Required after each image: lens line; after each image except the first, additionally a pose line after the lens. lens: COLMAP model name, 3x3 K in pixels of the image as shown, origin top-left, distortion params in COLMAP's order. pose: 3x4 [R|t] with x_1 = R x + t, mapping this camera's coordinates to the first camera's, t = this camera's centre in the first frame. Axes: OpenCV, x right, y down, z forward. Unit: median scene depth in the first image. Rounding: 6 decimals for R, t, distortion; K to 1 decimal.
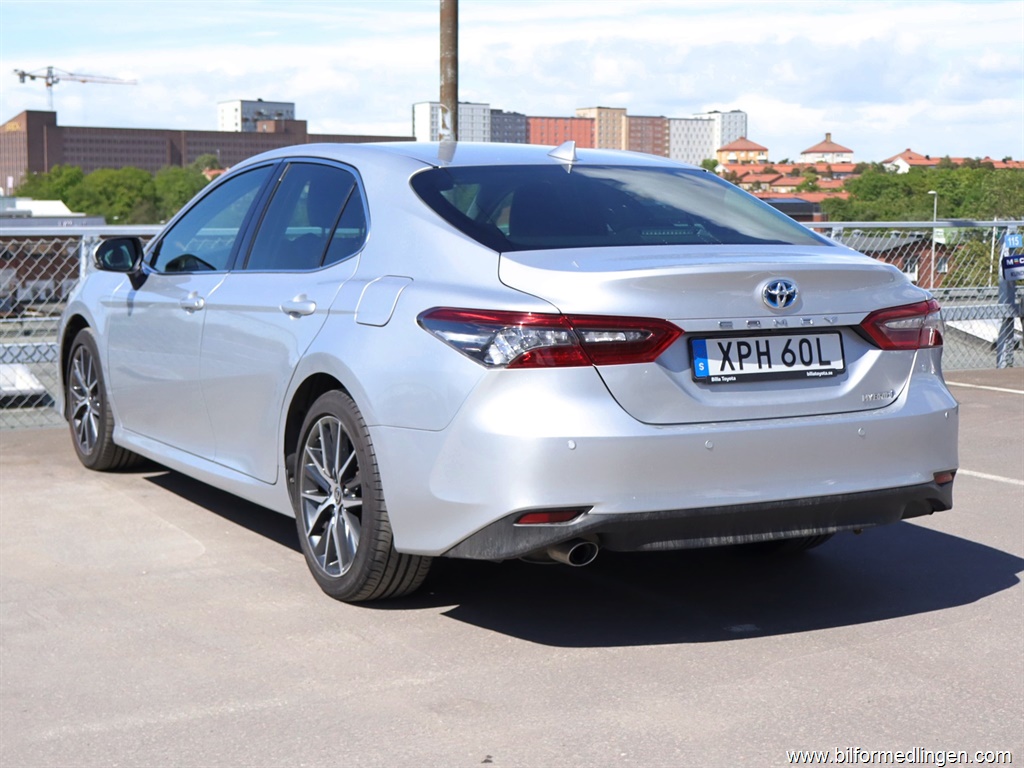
lens RADIAL K [[1736.4, 0, 464.5], [0, 1736.4, 407.1], [0, 0, 1]] dist [0.000522, 0.000000]
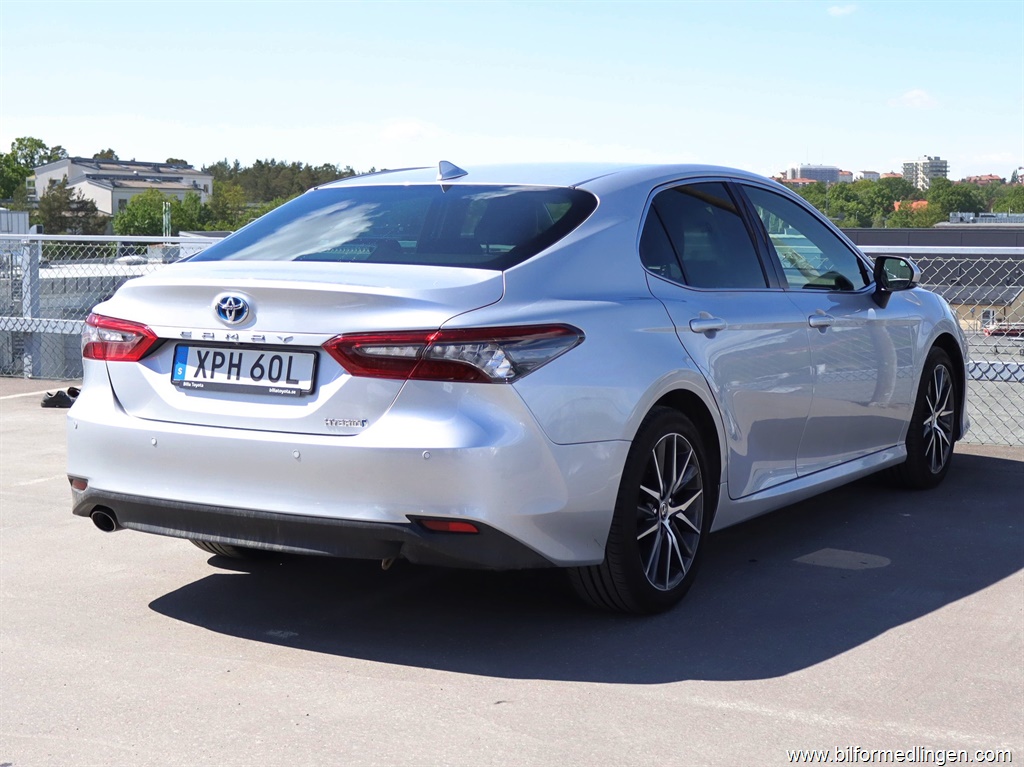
lens RADIAL K [[1736.4, 0, 492.8], [0, 1736.4, 413.7], [0, 0, 1]] dist [0.000522, 0.000000]
pose [[0.510506, 0.099319, -0.854119, 1.139634], [-0.104406, 0.993117, 0.053079, -0.073265], [0.853512, 0.062078, 0.517362, 0.591160]]
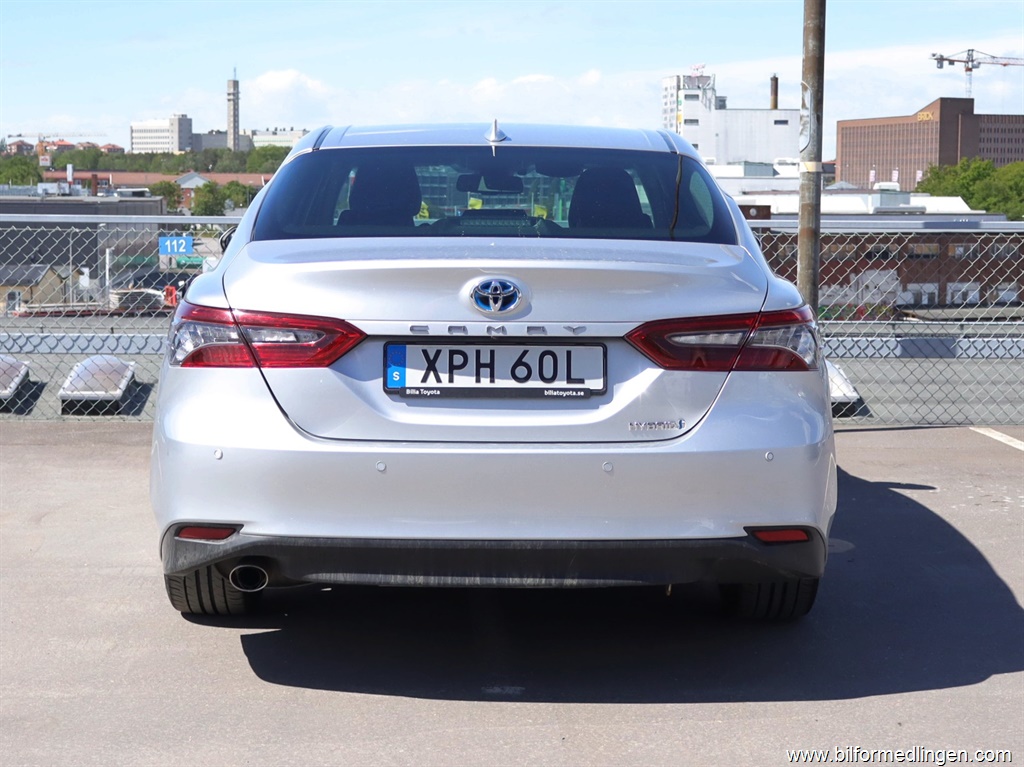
lens RADIAL K [[1904.4, 0, 488.5], [0, 1904.4, 382.6], [0, 0, 1]] dist [0.024954, 0.000000]
pose [[0.888869, 0.051946, -0.455208, 0.594191], [-0.061546, 0.998084, -0.006282, -0.016608], [0.454009, 0.033600, 0.890363, 0.172339]]
